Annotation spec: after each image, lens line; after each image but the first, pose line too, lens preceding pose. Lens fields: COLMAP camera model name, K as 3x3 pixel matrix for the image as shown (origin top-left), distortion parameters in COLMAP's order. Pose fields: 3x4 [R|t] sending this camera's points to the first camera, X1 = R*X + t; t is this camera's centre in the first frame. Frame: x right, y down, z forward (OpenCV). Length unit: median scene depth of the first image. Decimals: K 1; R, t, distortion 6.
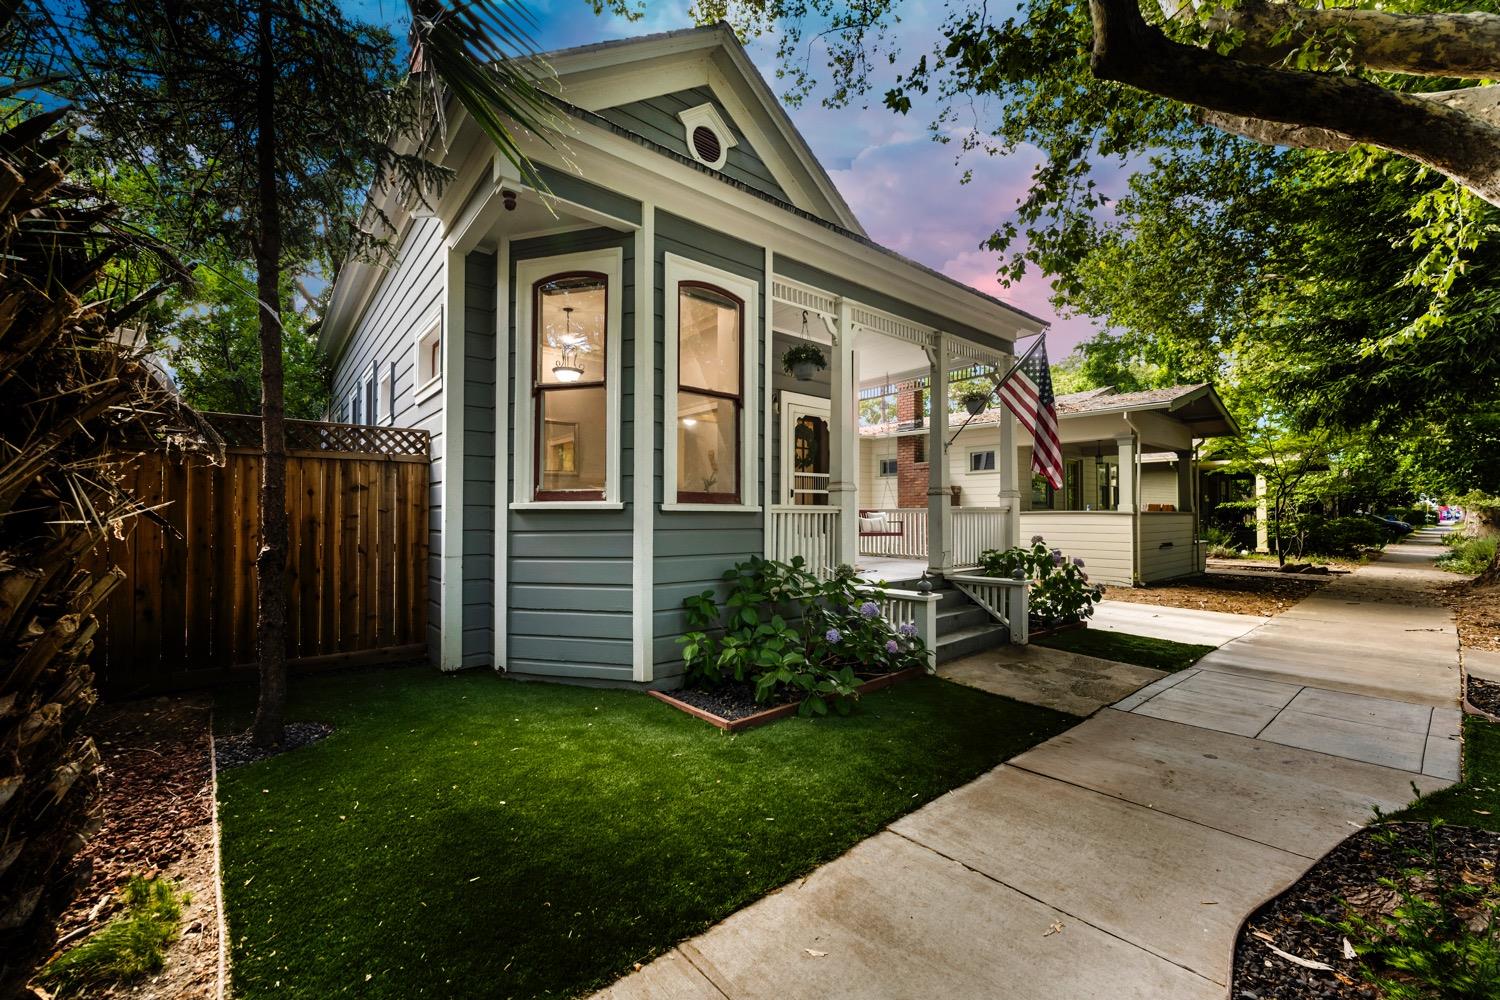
lens RADIAL K [[587.7, 0, 737.8], [0, 587.7, 503.2], [0, 0, 1]] dist [-0.003857, 0.001120]
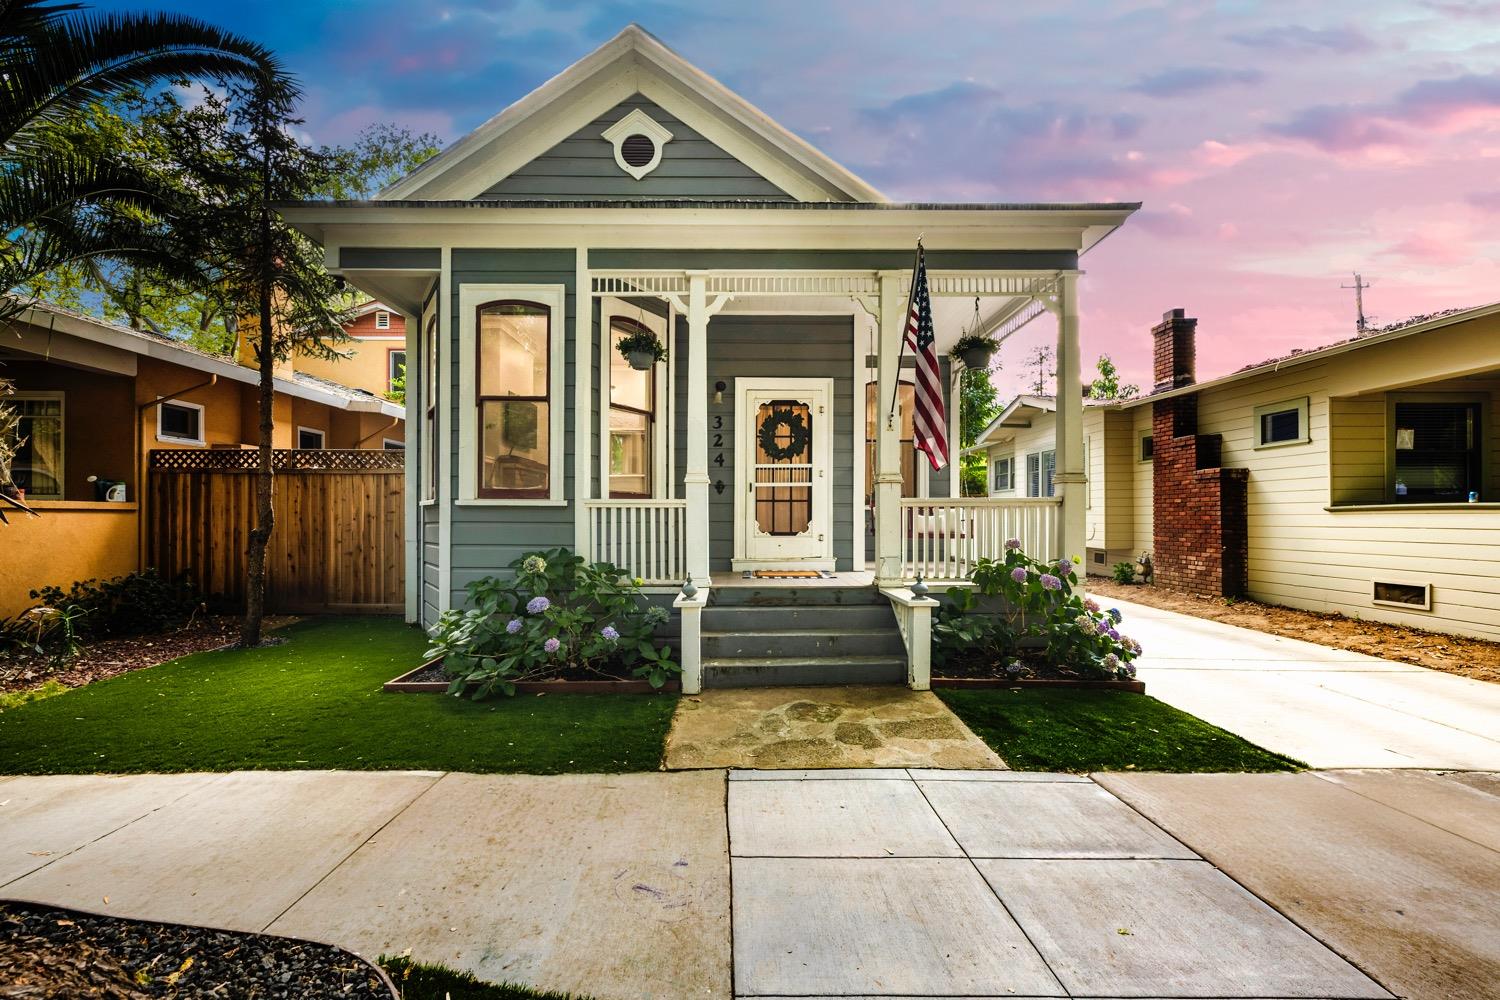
lens RADIAL K [[587.7, 0, 738.5], [0, 587.7, 513.1], [0, 0, 1]] dist [-0.003857, 0.001120]
pose [[0.782572, -0.004209, -0.622546, 0.910755], [0.012090, 0.999891, 0.008437, 0.021923], [0.622442, -0.014129, 0.782538, 0.373149]]
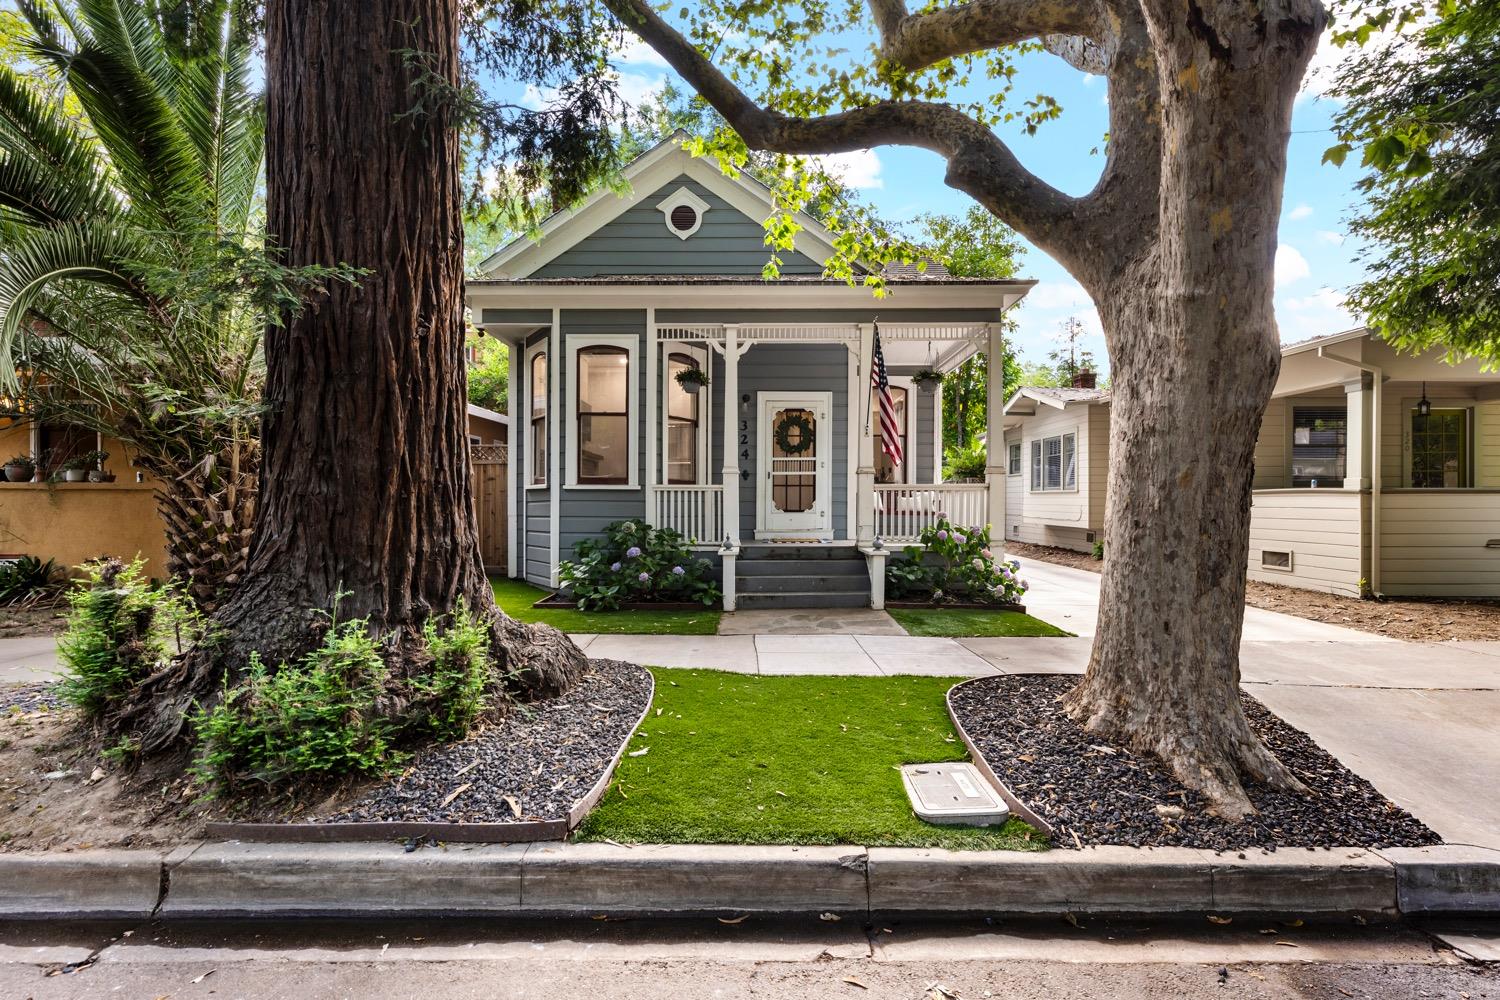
lens RADIAL K [[676.5, 0, 745.1], [0, 676.5, 501.5], [0, 0, 1]] dist [0.001511, 0.000183]
pose [[0.770373, 0.002192, -0.637590, 1.320387], [0.010095, 0.999827, 0.015635, 0.020774], [0.637514, -0.018482, 0.770217, -0.148609]]
